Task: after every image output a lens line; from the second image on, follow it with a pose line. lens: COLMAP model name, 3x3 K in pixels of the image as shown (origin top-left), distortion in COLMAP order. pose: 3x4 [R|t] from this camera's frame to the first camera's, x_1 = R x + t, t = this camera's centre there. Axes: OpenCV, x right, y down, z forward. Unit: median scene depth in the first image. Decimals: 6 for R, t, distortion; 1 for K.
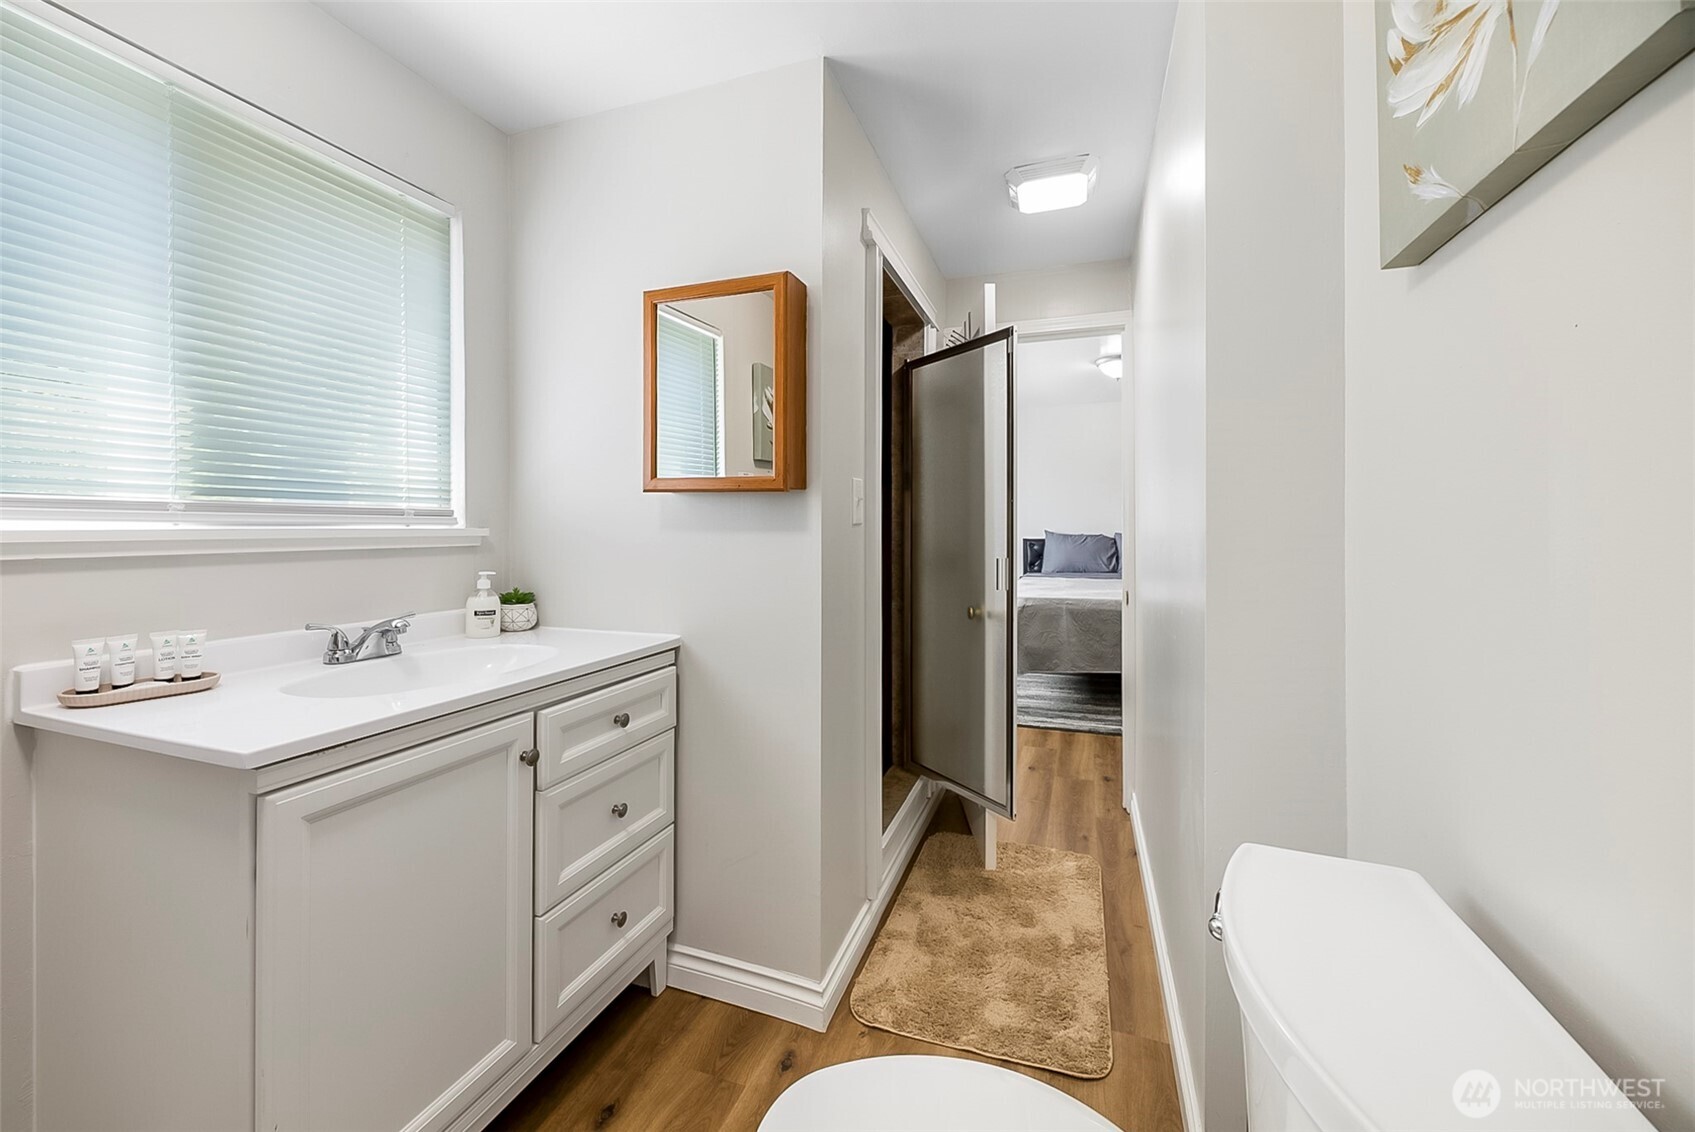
lens RADIAL K [[669.2, 0, 840.7], [0, 669.2, 527.7], [0, 0, 1]] dist [-0.001931, -0.000230]
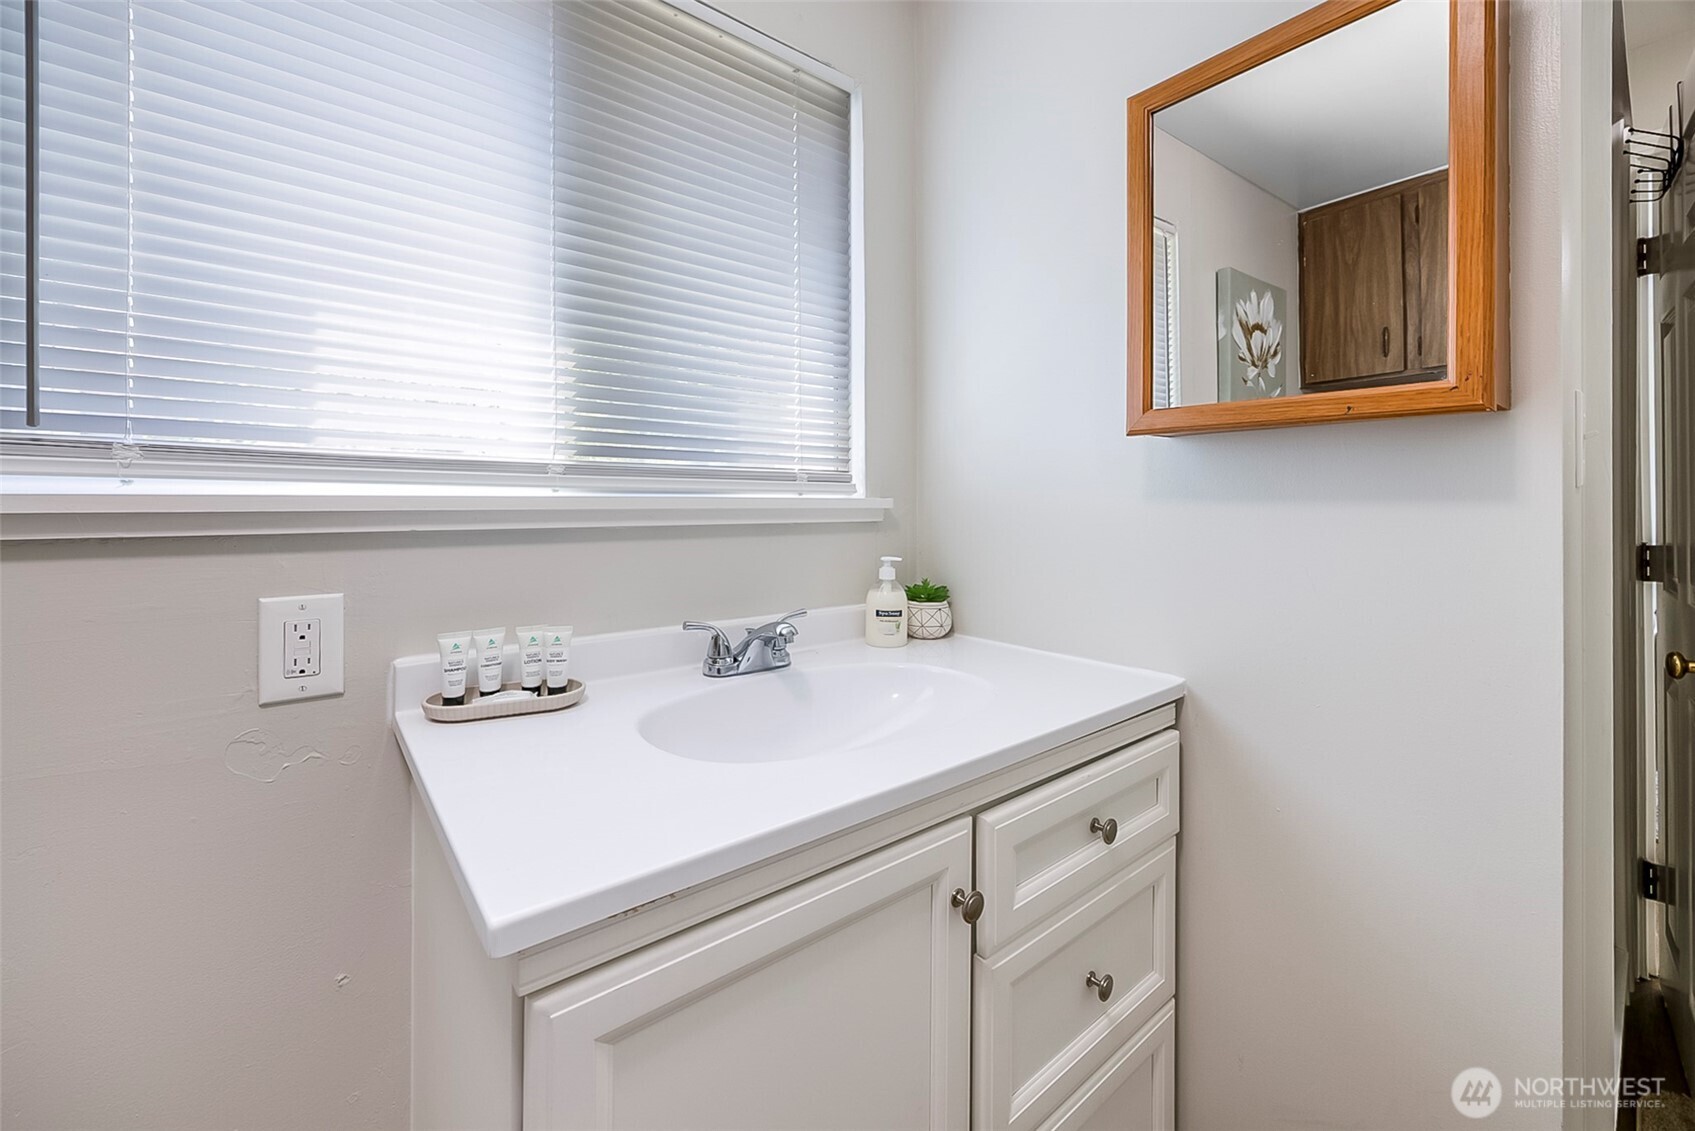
lens RADIAL K [[686.2, 0, 826.7], [0, 686.2, 513.2], [0, 0, 1]] dist [-0.001486, -0.000521]
pose [[0.844777, 0.008238, -0.535056, -0.236778], [-0.000826, 0.999900, 0.014092, 0.009306], [0.535119, -0.011463, 0.844699, 0.415183]]
